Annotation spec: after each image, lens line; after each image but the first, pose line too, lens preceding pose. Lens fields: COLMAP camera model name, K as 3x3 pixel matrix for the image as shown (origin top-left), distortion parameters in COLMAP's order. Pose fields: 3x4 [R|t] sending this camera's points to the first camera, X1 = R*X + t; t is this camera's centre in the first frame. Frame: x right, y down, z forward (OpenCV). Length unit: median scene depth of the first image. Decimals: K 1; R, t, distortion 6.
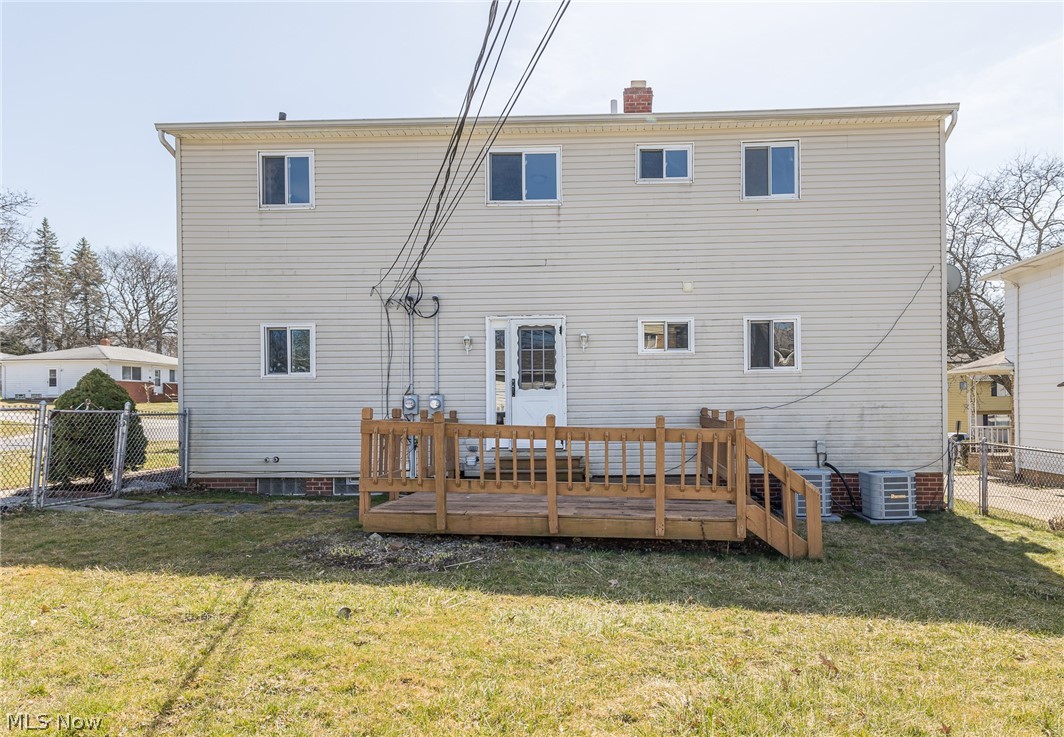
lens RADIAL K [[543.5, 0, 532.0], [0, 543.5, 368.9], [0, 0, 1]] dist [0.010177, -0.000080]
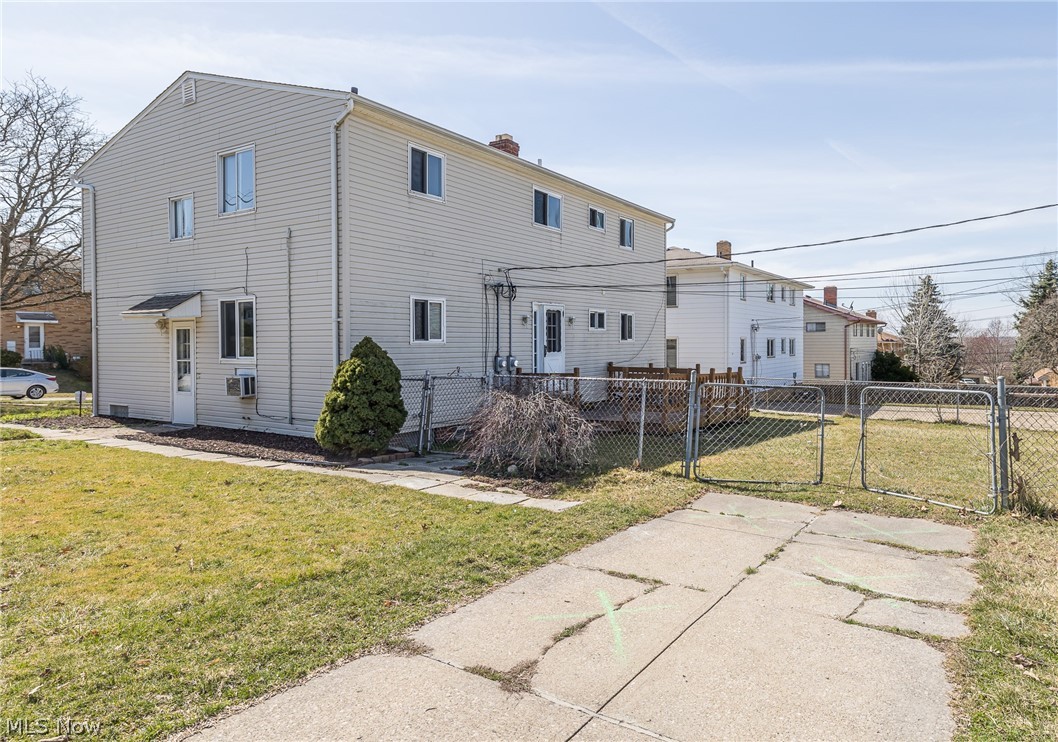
lens RADIAL K [[696.7, 0, 528.9], [0, 696.7, 368.4], [0, 0, 1]] dist [-0.038796, -0.000662]
pose [[0.522094, -0.023885, 0.852554, -1.636385], [-0.005225, 0.999499, 0.031202, 0.022527], [-0.852872, -0.020745, 0.521708, 0.035329]]
